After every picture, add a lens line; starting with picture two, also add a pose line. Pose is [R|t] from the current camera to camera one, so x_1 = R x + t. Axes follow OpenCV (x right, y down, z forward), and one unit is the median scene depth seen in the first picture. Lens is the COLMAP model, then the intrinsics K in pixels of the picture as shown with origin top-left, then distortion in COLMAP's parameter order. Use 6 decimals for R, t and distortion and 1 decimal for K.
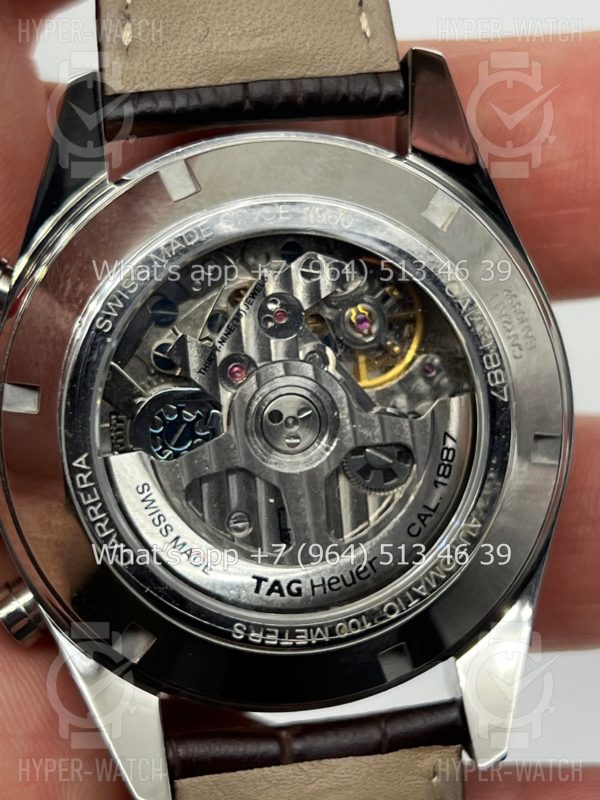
lens RADIAL K [[1802.7, 0, 300.0], [0, 1802.7, 400.0], [0, 0, 1]] dist [0.153069, -0.174307]
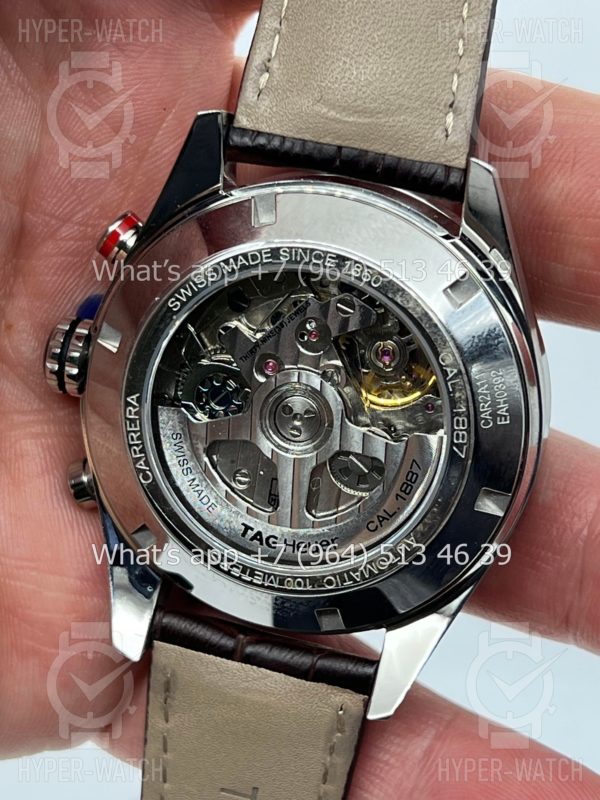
lens RADIAL K [[1789.6, 0, 300.0], [0, 1789.6, 400.0], [0, 0, 1]] dist [0.104344, 0.003678]
pose [[0.899315, 0.319637, -0.298438, 0.365724], [-0.261979, 0.940229, 0.217567, -0.272040], [0.350143, -0.117477, 0.929300, -0.161347]]
